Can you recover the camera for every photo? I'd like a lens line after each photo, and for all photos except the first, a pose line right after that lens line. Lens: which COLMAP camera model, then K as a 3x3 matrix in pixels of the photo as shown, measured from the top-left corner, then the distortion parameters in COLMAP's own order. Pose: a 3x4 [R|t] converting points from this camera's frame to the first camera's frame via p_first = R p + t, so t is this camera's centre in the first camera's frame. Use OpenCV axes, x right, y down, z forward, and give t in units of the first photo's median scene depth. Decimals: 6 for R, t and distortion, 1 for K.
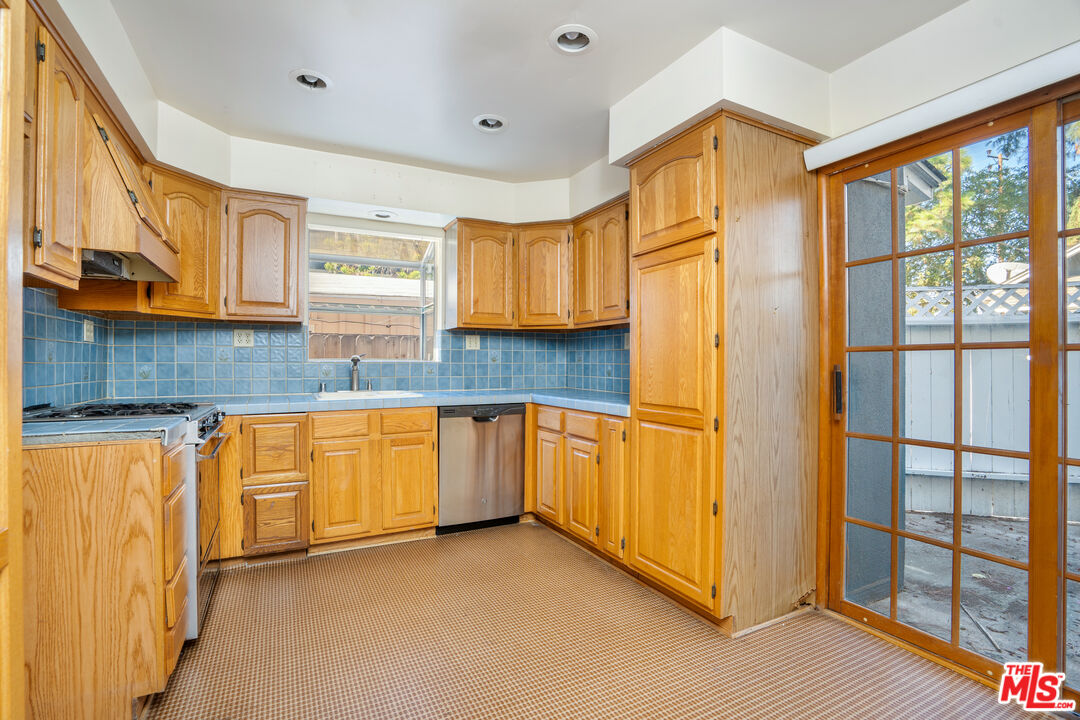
lens RADIAL K [[500.1, 0, 541.1], [0, 500.1, 361.8], [0, 0, 1]] dist [-0.012641, 0.001162]
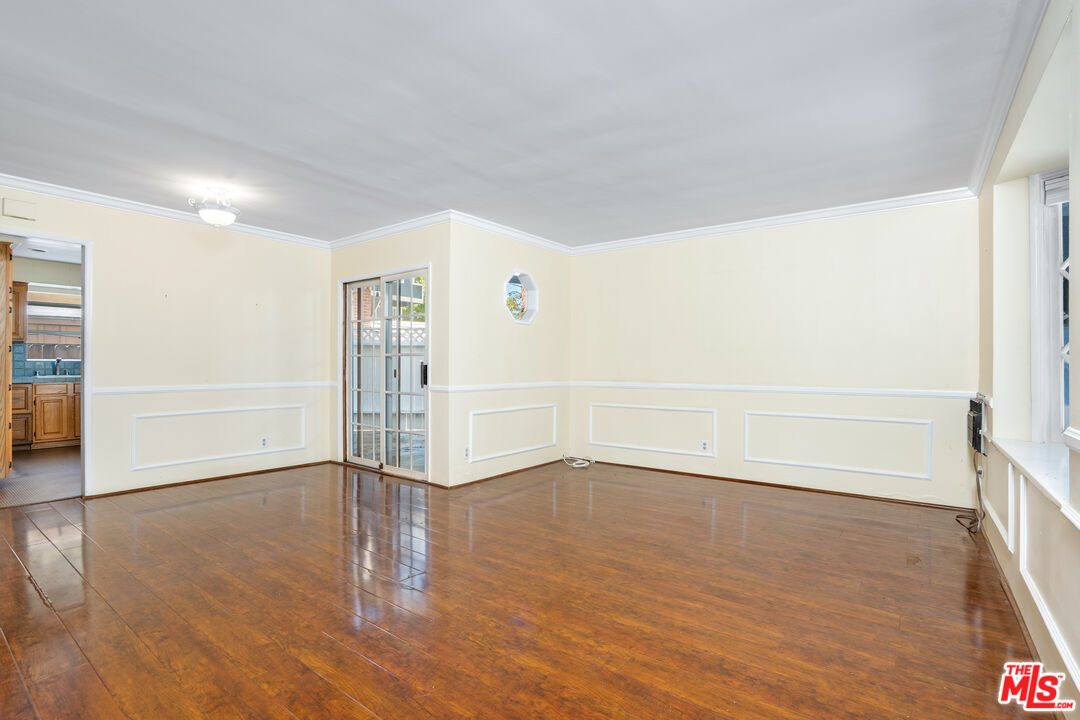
lens RADIAL K [[500.1, 0, 540.9], [0, 500.1, 362.1], [0, 0, 1]] dist [-0.012641, 0.001162]
pose [[0.902335, -0.000984, 0.431035, 0.377548], [0.000553, 0.999999, 0.001126, 0.003022], [-0.431035, -0.000778, 0.902335, -1.174134]]
